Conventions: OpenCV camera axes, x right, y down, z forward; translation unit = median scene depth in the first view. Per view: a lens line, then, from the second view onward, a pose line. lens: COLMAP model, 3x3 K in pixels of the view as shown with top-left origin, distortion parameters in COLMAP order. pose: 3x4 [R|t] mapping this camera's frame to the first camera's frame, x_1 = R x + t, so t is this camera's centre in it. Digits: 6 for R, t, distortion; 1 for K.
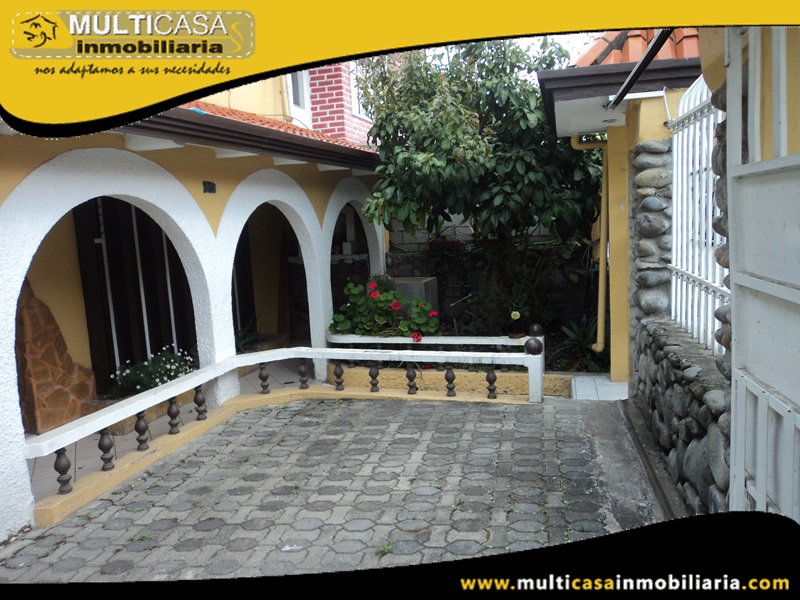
lens RADIAL K [[642.9, 0, 400.0], [0, 642.9, 300.0], [0, 0, 1]] dist [-0.022619, 0.007492]
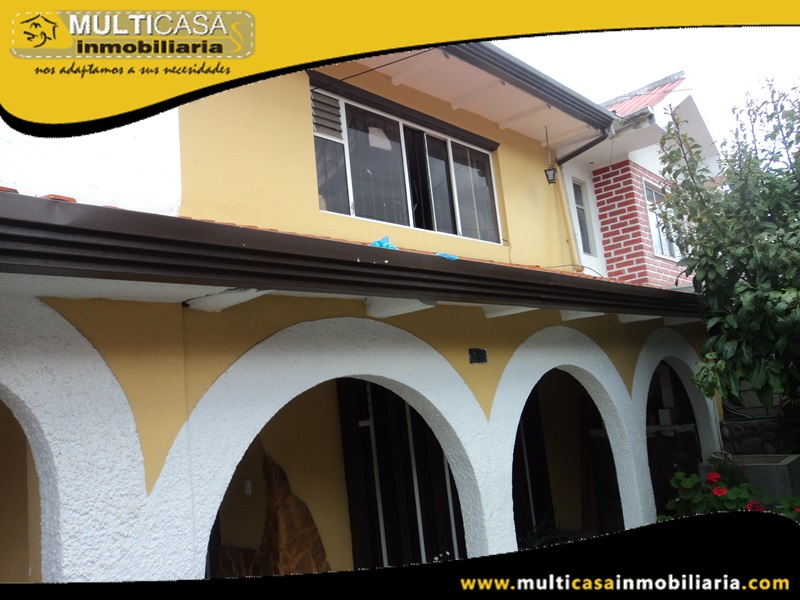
lens RADIAL K [[642.9, 0, 400.0], [0, 642.9, 300.0], [0, 0, 1]] dist [-0.022619, 0.007492]
pose [[0.896874, -0.105861, -0.429431, -0.029160], [-0.002007, 0.969949, -0.243299, -0.038045], [0.442282, 0.219070, 0.869710, 0.195166]]
